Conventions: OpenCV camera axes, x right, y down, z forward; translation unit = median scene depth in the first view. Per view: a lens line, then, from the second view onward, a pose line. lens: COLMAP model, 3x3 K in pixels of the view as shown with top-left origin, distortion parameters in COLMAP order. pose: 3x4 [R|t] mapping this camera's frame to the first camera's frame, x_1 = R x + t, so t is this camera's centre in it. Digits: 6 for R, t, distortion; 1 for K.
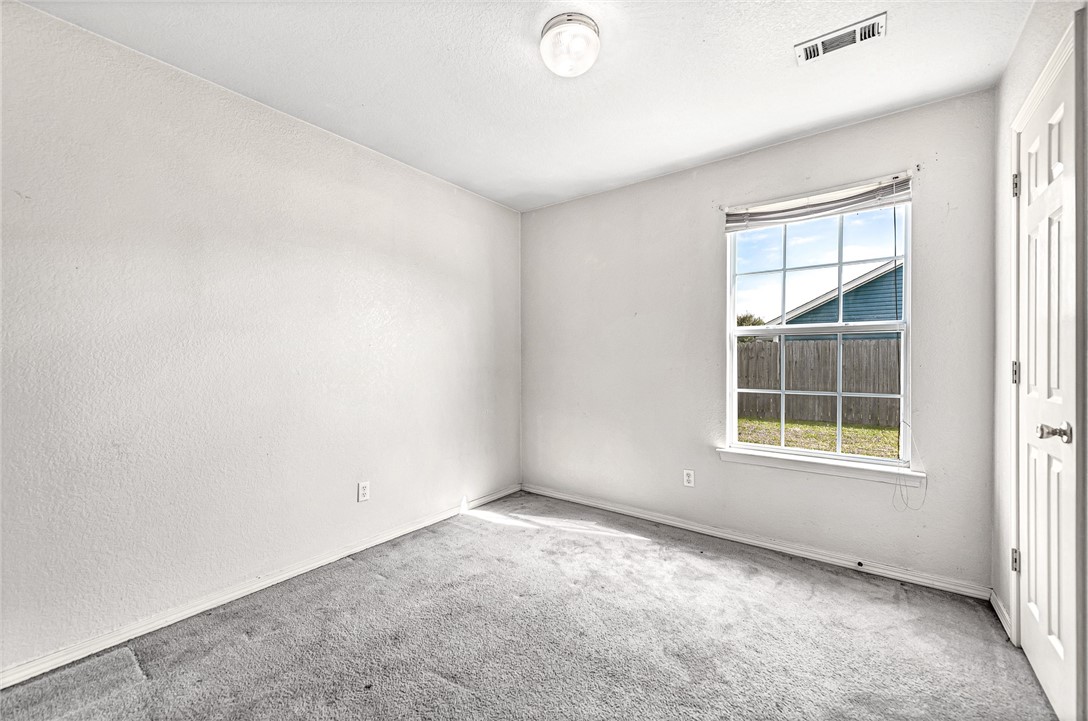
lens RADIAL K [[431.8, 0, 551.4], [0, 431.8, 363.9], [0, 0, 1]] dist [0.008885, -0.001525]
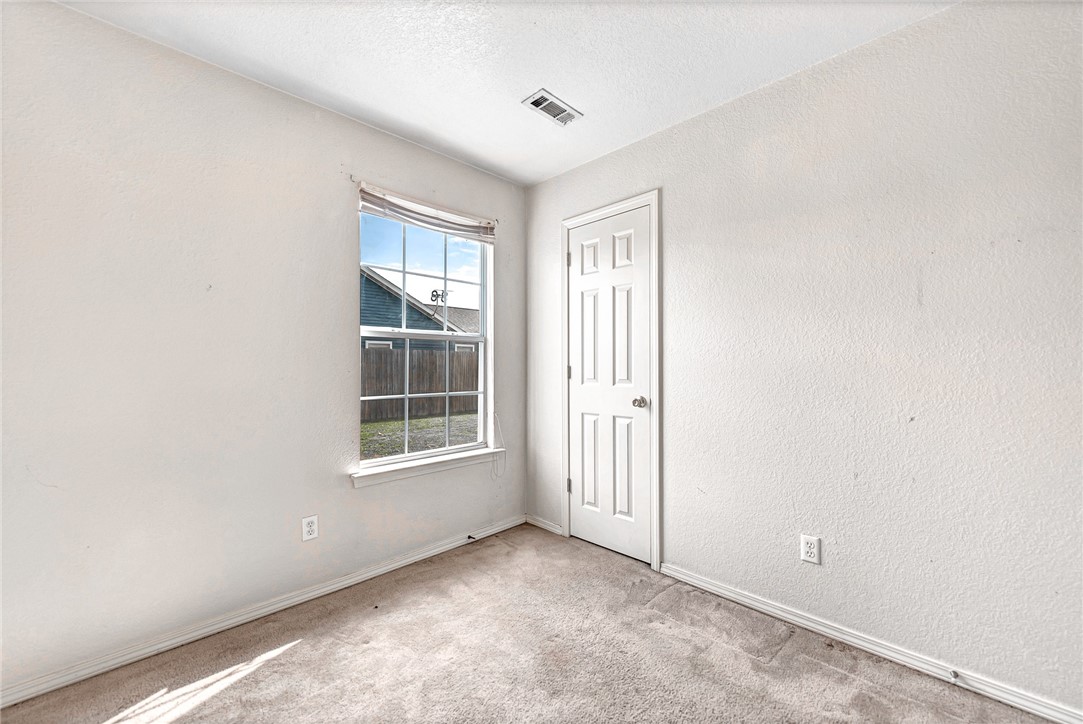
lens RADIAL K [[432.4, 0, 550.7], [0, 432.4, 361.2], [0, 0, 1]] dist [0.013697, -0.003761]
pose [[0.143027, 0.002732, 0.989715, -0.402795], [0.005754, 0.999977, -0.003592, -0.012321], [-0.989702, 0.006209, 0.143008, 0.571054]]
